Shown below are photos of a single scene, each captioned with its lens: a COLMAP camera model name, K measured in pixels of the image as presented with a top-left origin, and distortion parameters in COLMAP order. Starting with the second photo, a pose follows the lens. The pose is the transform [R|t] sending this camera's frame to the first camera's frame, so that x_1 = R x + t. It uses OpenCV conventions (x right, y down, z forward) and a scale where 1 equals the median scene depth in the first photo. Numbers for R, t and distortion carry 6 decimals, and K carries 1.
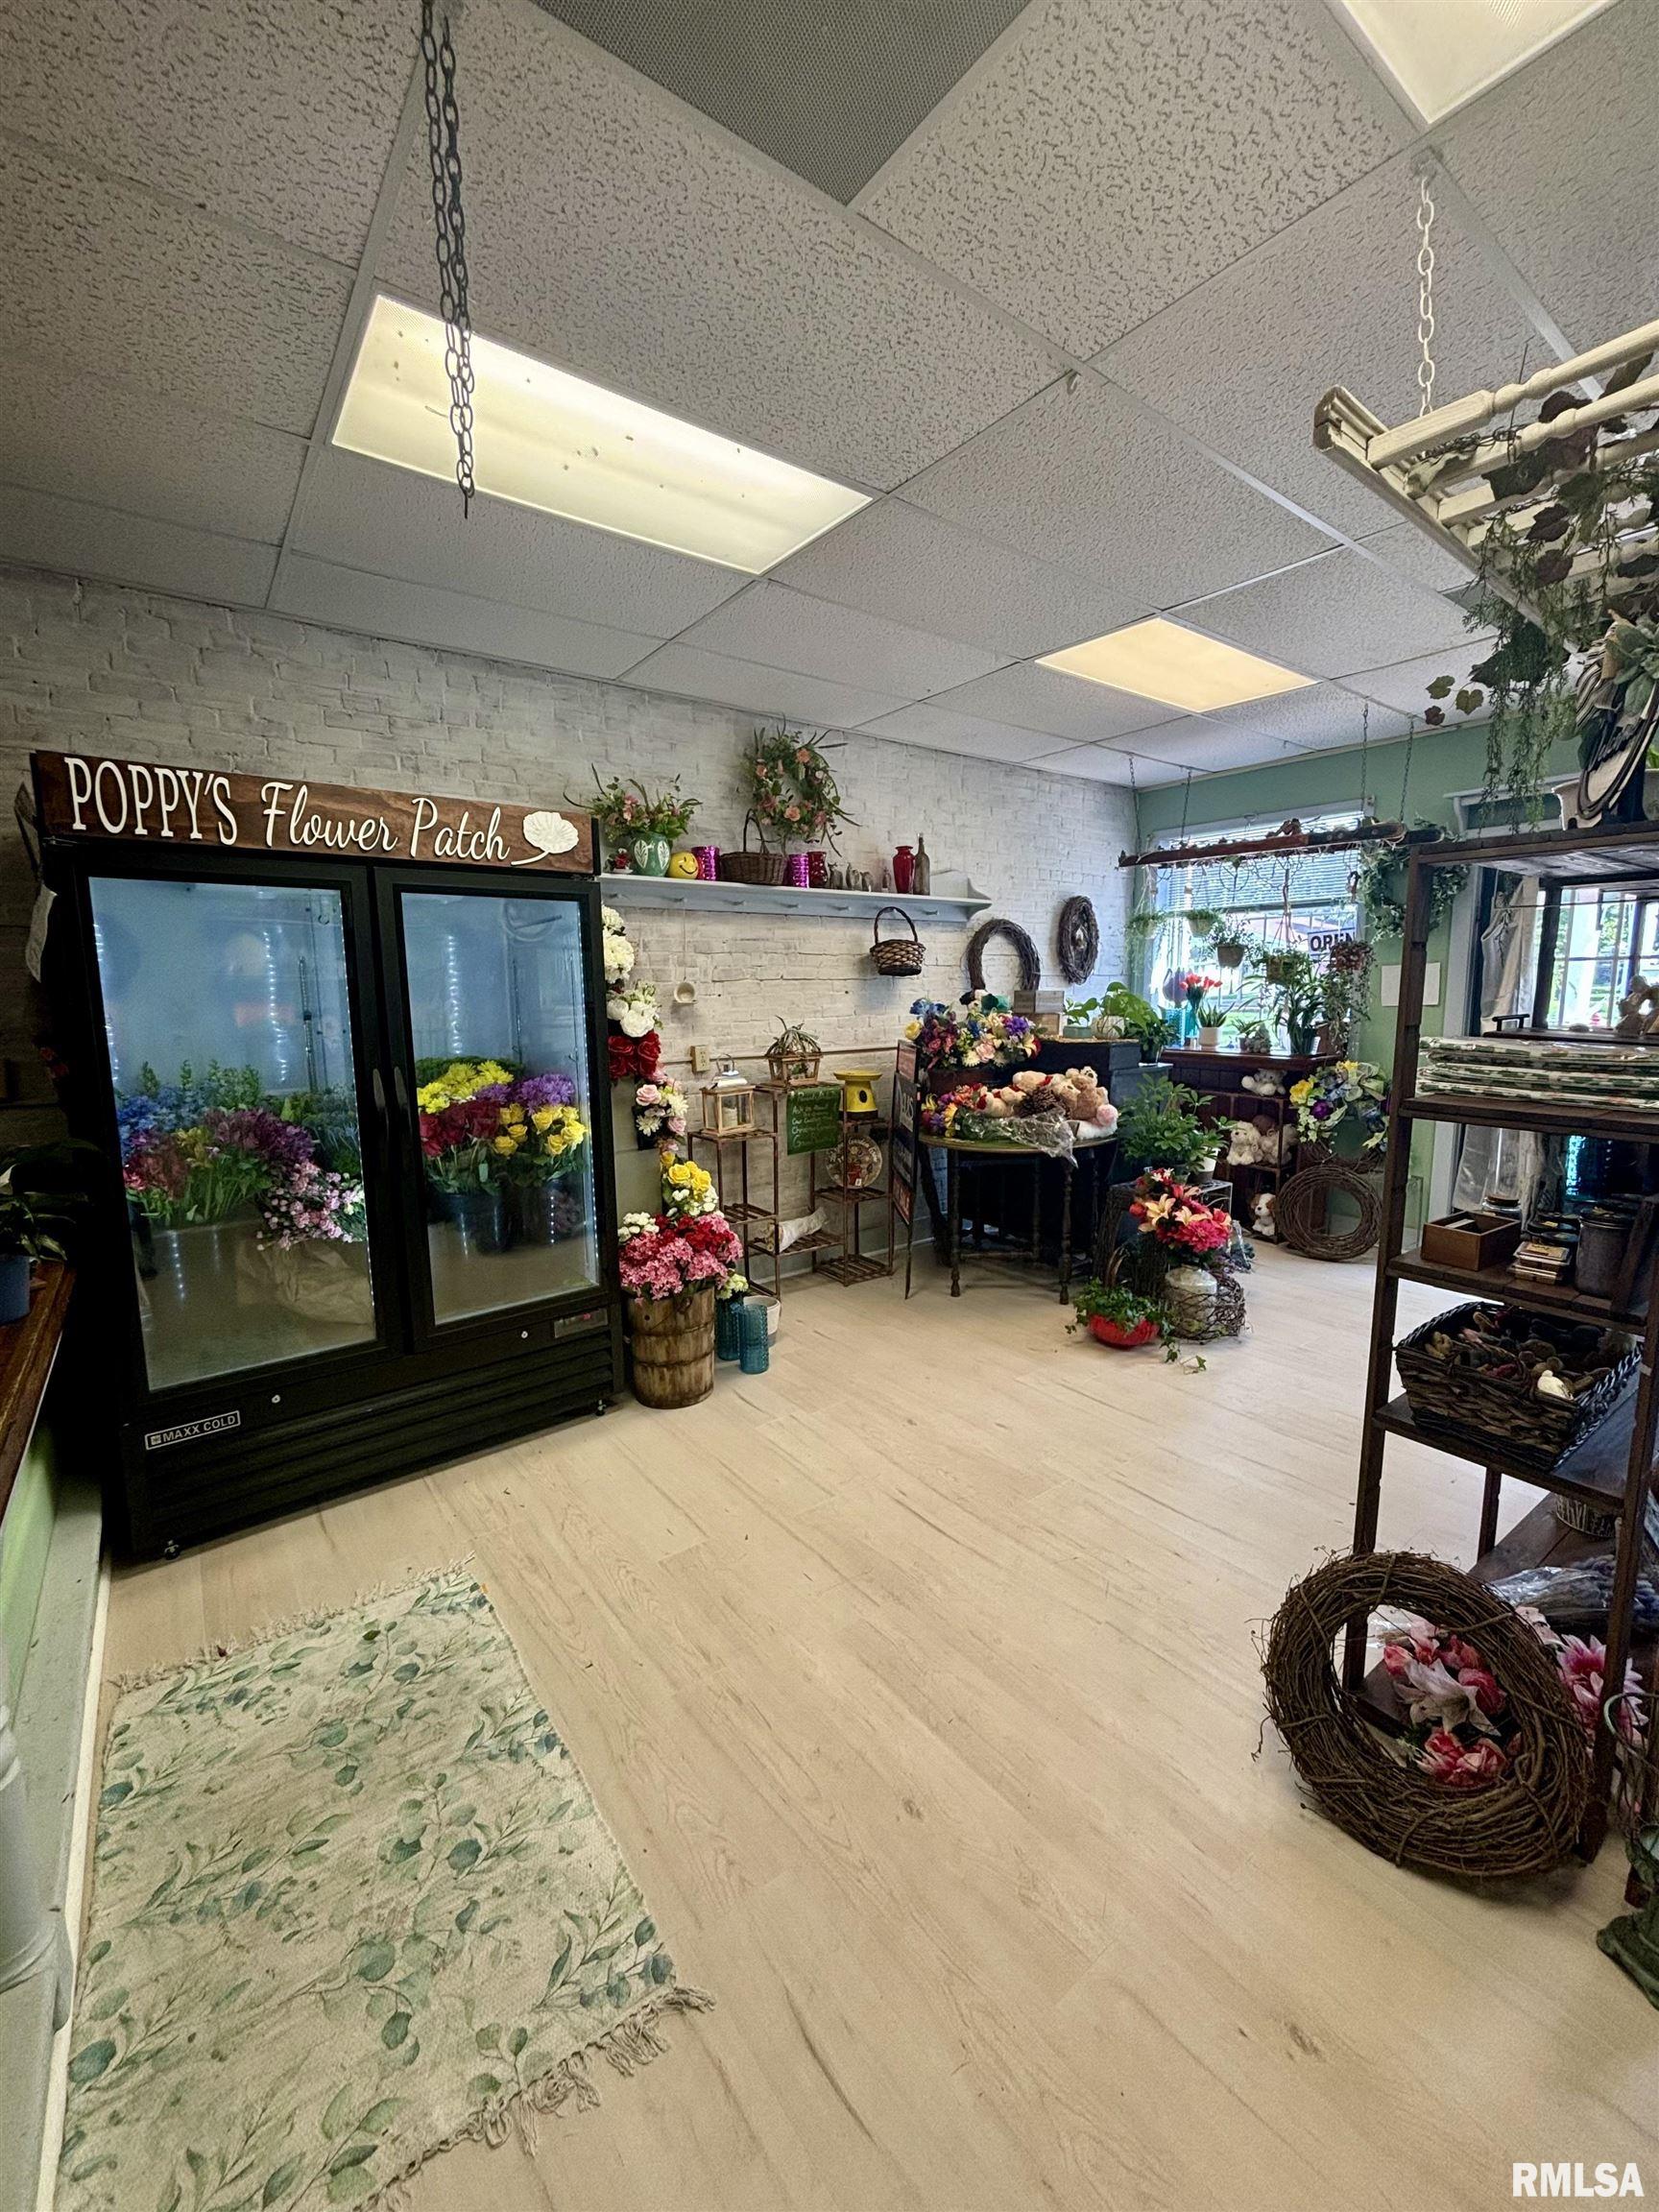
lens RADIAL K [[893.9, 0, 829.5], [0, 893.9, 1106.0], [0, 0, 1]] dist [-0.009749, 0.003929]
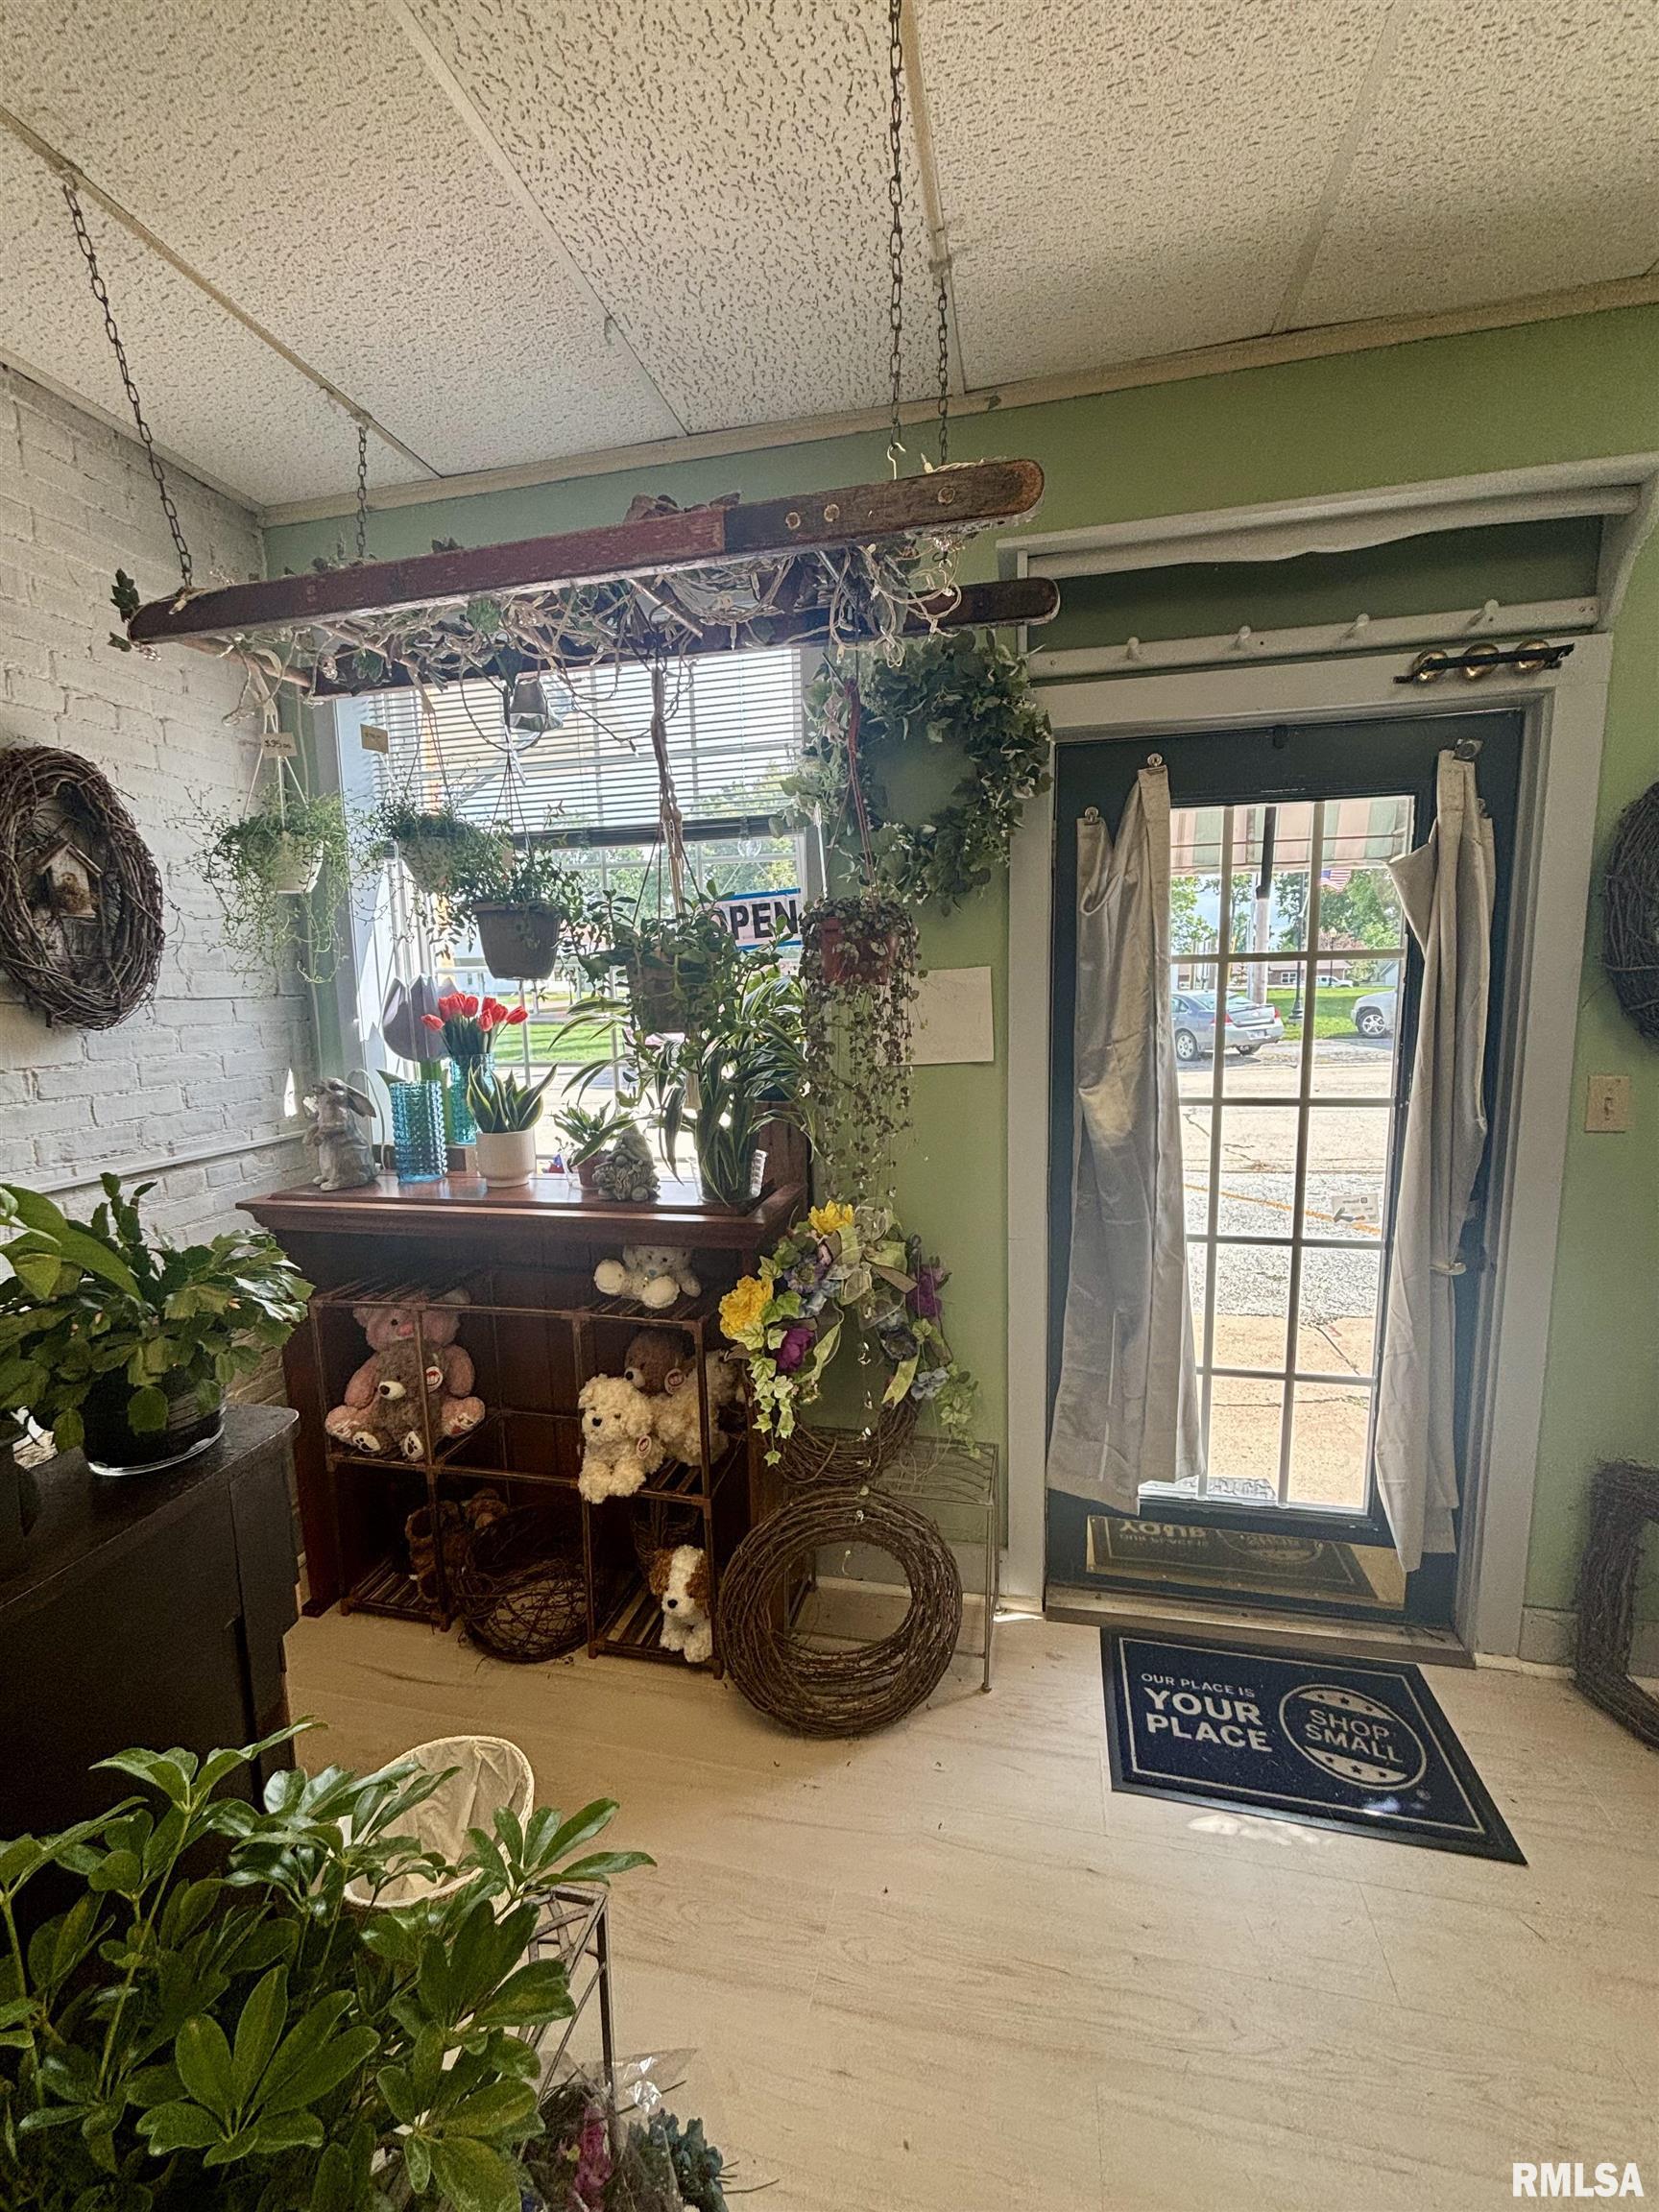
lens RADIAL K [[893.9, 0, 829.5], [0, 893.9, 1106.0], [0, 0, 1]] dist [-0.009749, 0.003929]
pose [[0.767870, -0.088946, 0.634400, 0.313875], [0.095709, 0.995128, 0.023676, -0.101992], [-0.633415, 0.042538, 0.772642, 0.660138]]
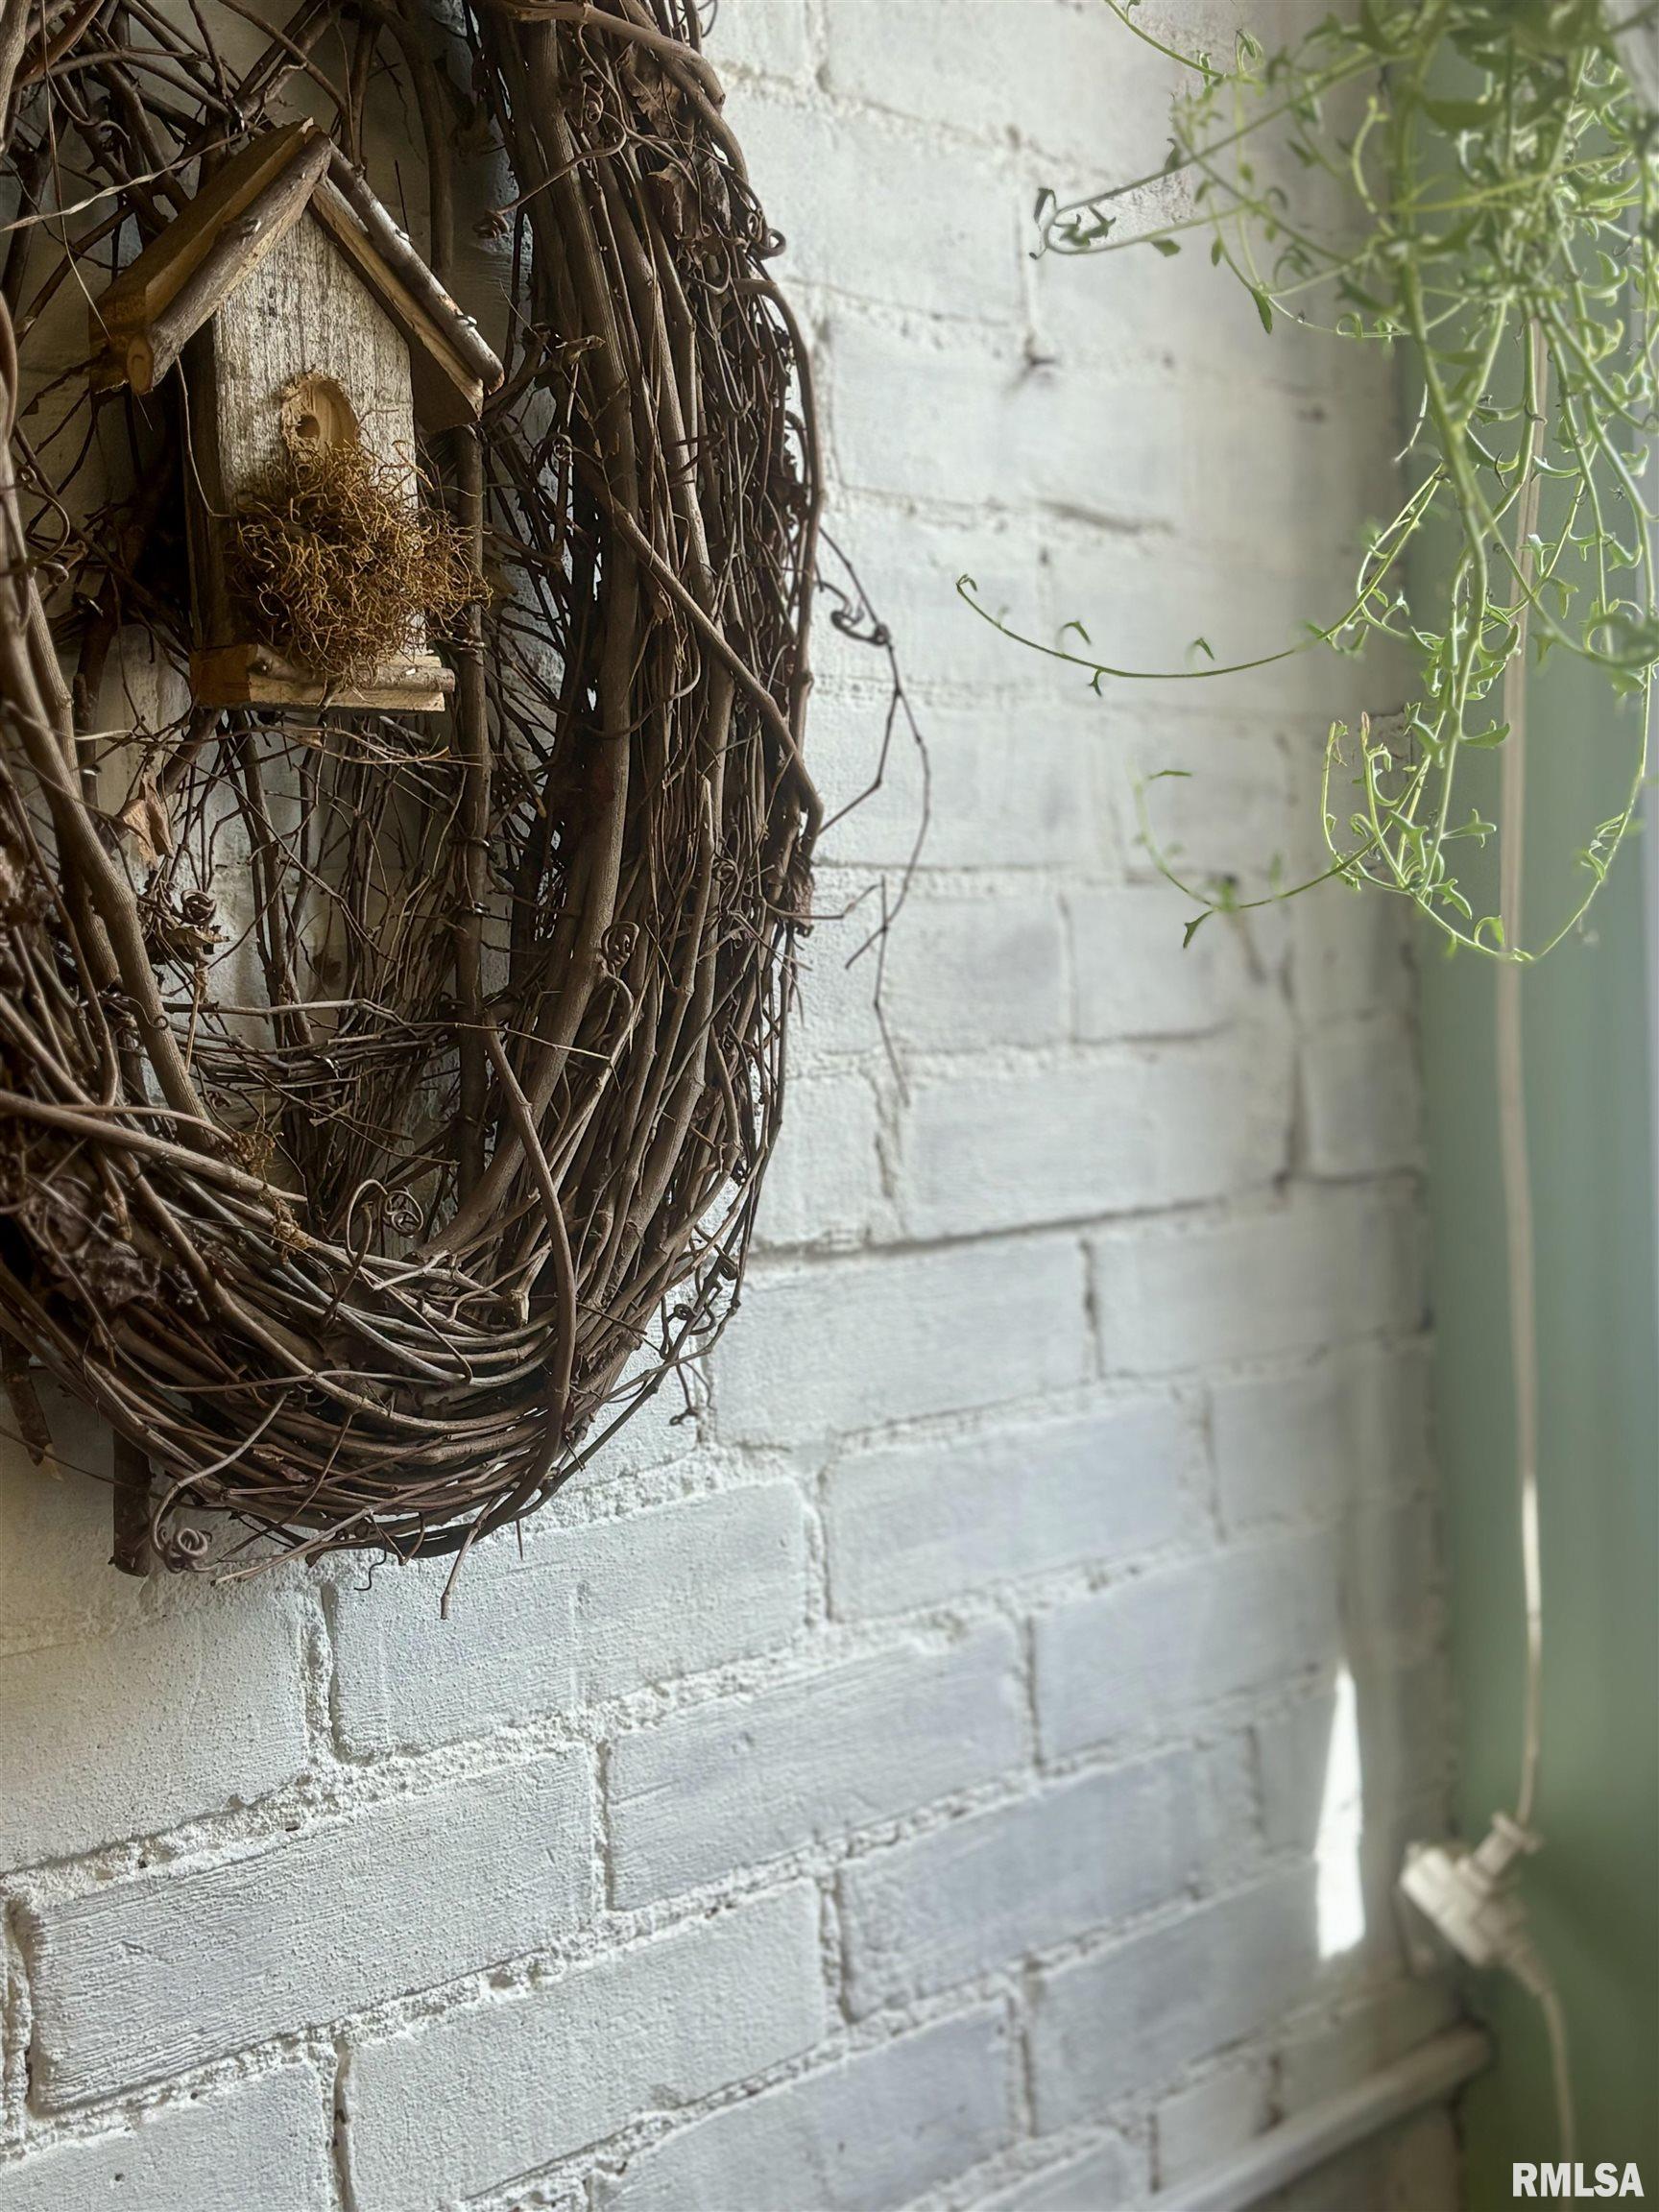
lens RADIAL K [[3148.0, 0, 829.5], [0, 3148.0, 1106.0], [0, 0, 1]] dist [0.255412, -1.033552]
pose [[0.978581, -0.034266, 0.202992, 0.305600], [0.052203, 0.995125, -0.083678, -0.160522], [-0.199135, 0.092482, 0.975598, 0.950985]]
